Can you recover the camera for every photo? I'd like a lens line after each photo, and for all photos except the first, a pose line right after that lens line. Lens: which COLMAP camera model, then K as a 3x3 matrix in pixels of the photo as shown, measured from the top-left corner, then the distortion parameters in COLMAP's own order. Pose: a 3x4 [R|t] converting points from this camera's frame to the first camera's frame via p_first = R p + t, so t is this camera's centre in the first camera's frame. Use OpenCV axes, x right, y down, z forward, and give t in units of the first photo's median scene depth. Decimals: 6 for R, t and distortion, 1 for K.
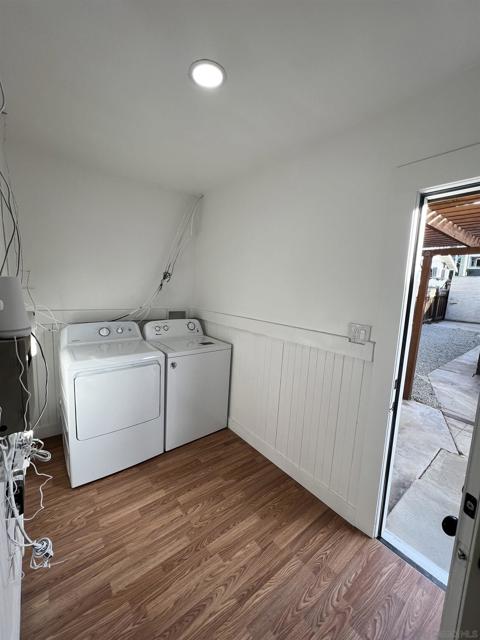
lens RADIAL K [[255.2, 0, 241.3], [0, 255.2, 318.4], [0, 0, 1]] dist [0.000447, 0.000170]
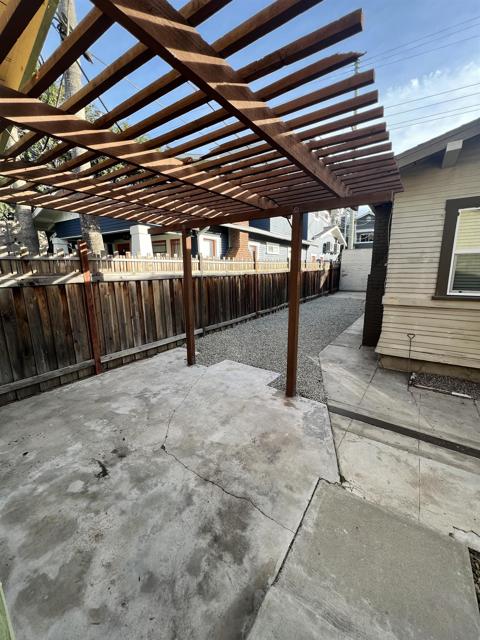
lens RADIAL K [[255.2, 0, 241.3], [0, 255.2, 318.4], [0, 0, 1]] dist [0.000447, 0.000170]
pose [[0.952710, -0.114076, 0.281657, 0.263925], [0.095628, 0.992321, 0.078444, -0.007572], [-0.288442, -0.047800, 0.956303, 0.249906]]
